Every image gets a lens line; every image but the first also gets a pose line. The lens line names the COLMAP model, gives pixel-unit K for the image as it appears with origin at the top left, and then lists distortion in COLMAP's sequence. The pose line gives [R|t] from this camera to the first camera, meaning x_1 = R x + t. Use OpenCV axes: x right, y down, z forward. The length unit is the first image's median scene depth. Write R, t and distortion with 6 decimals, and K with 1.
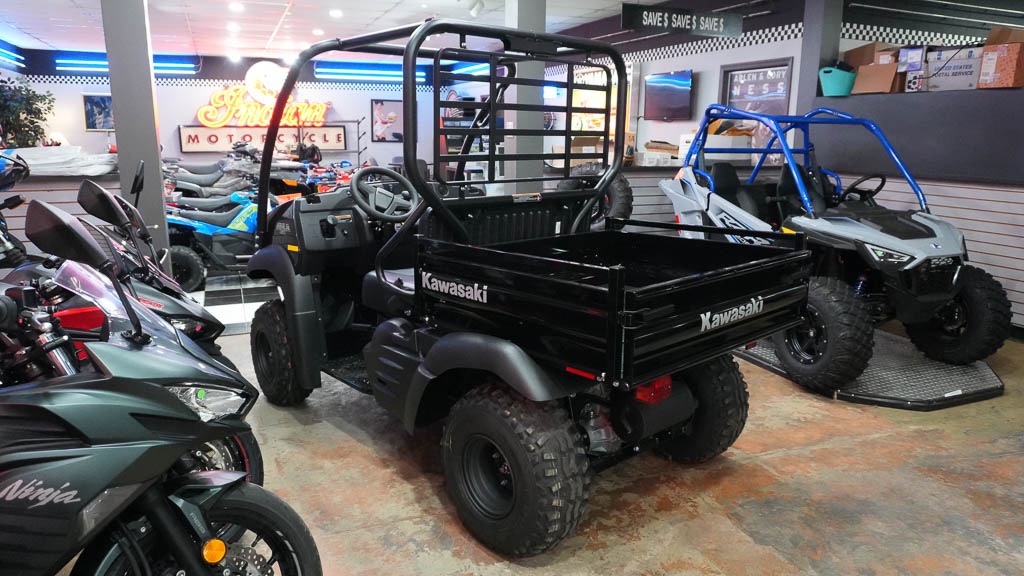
lens RADIAL K [[696.6, 0, 518.4], [0, 696.6, 291.7], [0, 0, 1]] dist [-0.052021, 0.037728]
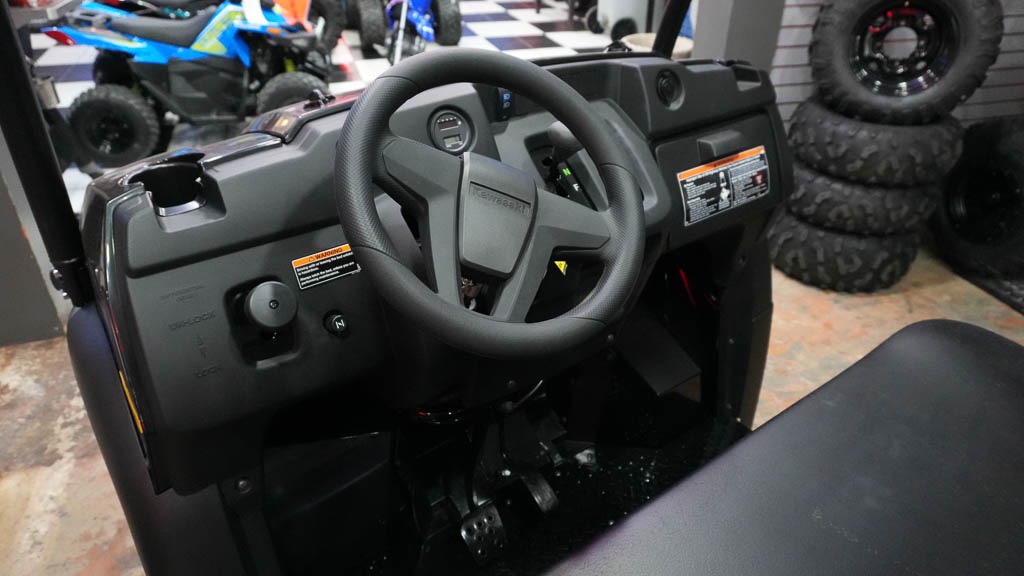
lens RADIAL K [[696.6, 0, 518.4], [0, 696.6, 291.7], [0, 0, 1]] dist [-0.052021, 0.037728]
pose [[0.995623, 0.054041, -0.076251, -0.087311], [-0.026549, 0.945802, 0.323657, -0.095792], [0.089609, -0.320216, 0.943097, 0.410598]]
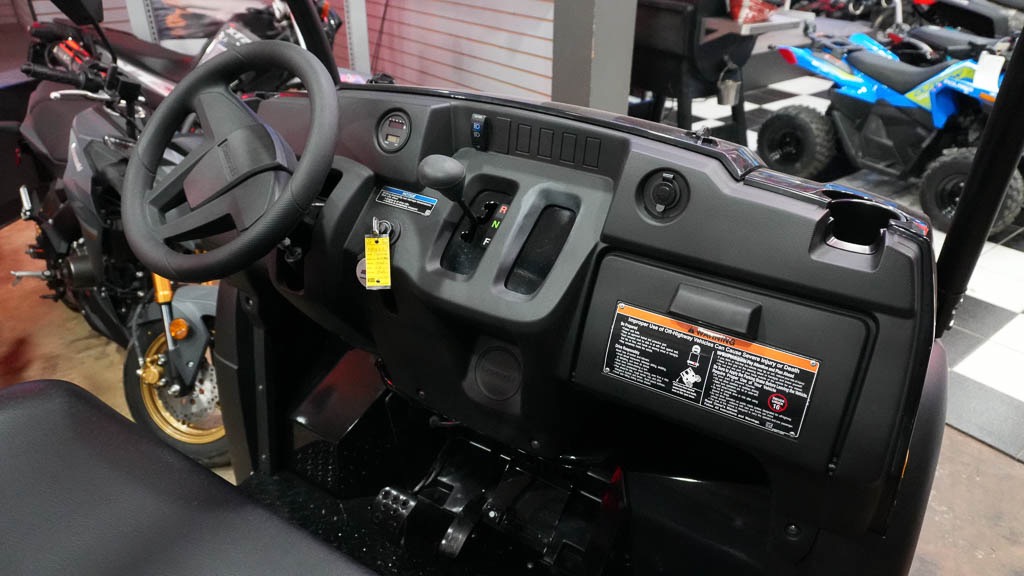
lens RADIAL K [[696.6, 0, 518.4], [0, 696.6, 291.7], [0, 0, 1]] dist [-0.052021, 0.037728]
pose [[0.263423, 0.471014, -0.841875, 0.048412], [-0.221647, 0.878903, 0.422377, -0.121971], [0.938872, 0.075335, 0.335922, 0.535207]]
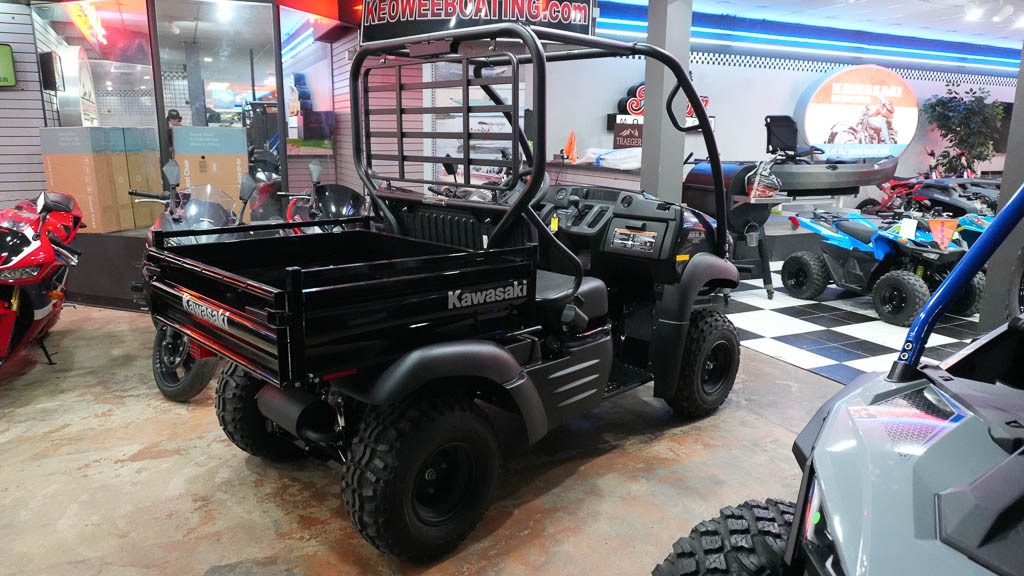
lens RADIAL K [[696.6, 0, 518.4], [0, 696.6, 291.7], [0, 0, 1]] dist [-0.052021, 0.037728]
pose [[0.052876, 0.216987, -0.974741, 0.473161], [-0.233240, 0.951792, 0.199226, -0.109644], [0.970981, 0.216814, 0.100937, 0.483007]]
